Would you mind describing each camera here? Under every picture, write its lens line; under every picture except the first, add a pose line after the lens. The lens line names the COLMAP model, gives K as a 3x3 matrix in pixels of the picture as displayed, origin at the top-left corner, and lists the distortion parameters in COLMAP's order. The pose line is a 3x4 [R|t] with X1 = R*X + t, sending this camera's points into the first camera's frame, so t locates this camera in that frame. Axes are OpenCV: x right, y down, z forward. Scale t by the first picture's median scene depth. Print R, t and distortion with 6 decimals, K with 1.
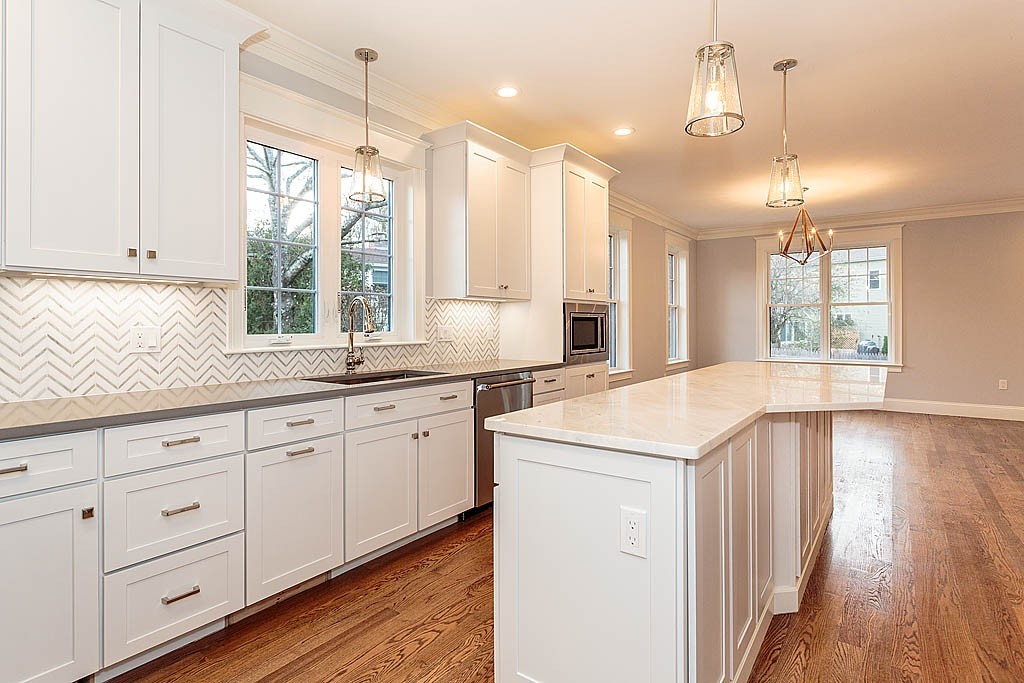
lens RADIAL K [[523.9, 0, 506.8], [0, 523.9, 339.3], [0, 0, 1]] dist [-0.004308, 0.000416]
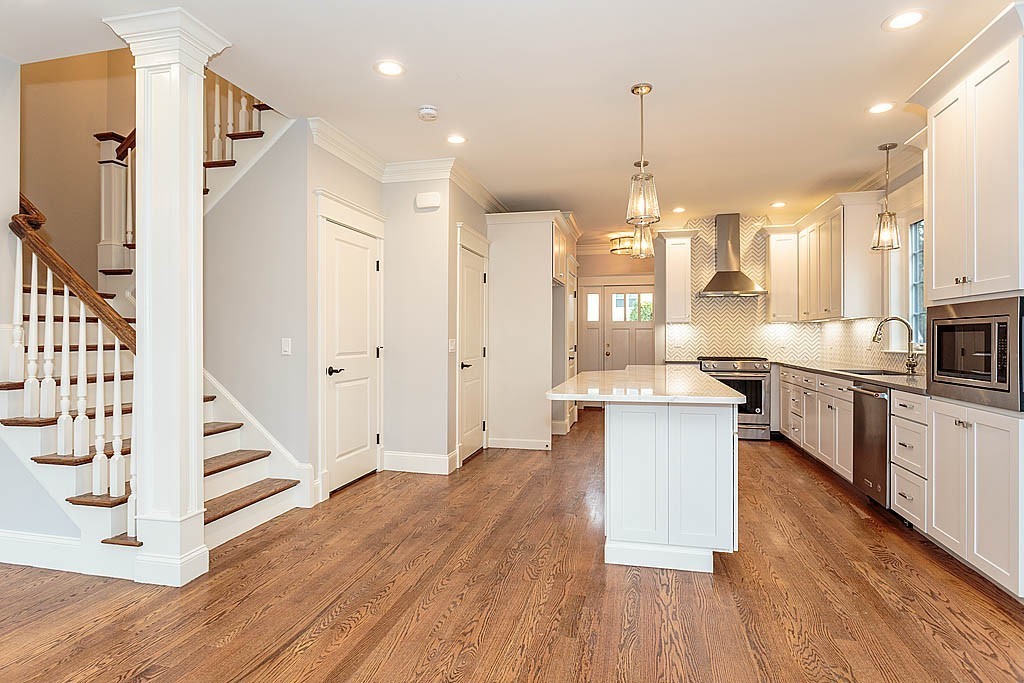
lens RADIAL K [[552.6, 0, 515.9], [0, 552.6, 337.9], [0, 0, 1]] dist [-0.002721, -0.000238]
pose [[-0.918091, 0.002841, -0.396359, 1.008047], [-0.009706, 0.999513, 0.029647, -0.047501], [0.396250, 0.031065, -0.917617, 1.587250]]
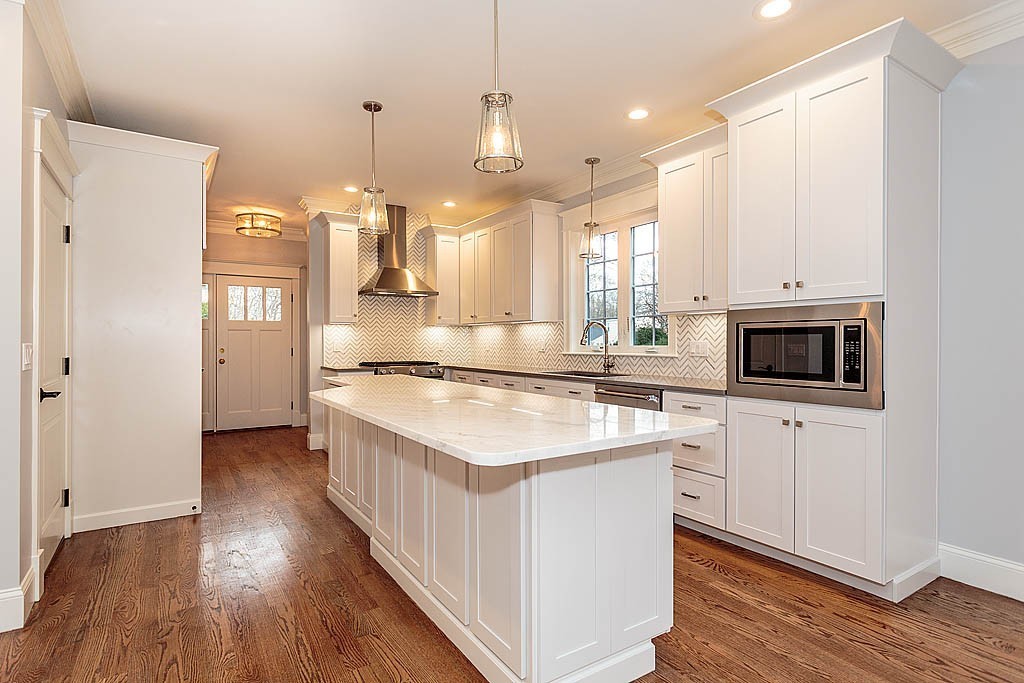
lens RADIAL K [[523.9, 0, 506.8], [0, 523.9, 339.3], [0, 0, 1]] dist [-0.004308, 0.000416]
pose [[-0.362883, -0.001083, -0.931834, 0.989454], [-0.028101, 0.999557, 0.009781, -0.029561], [0.931411, 0.029735, -0.362753, 1.058438]]
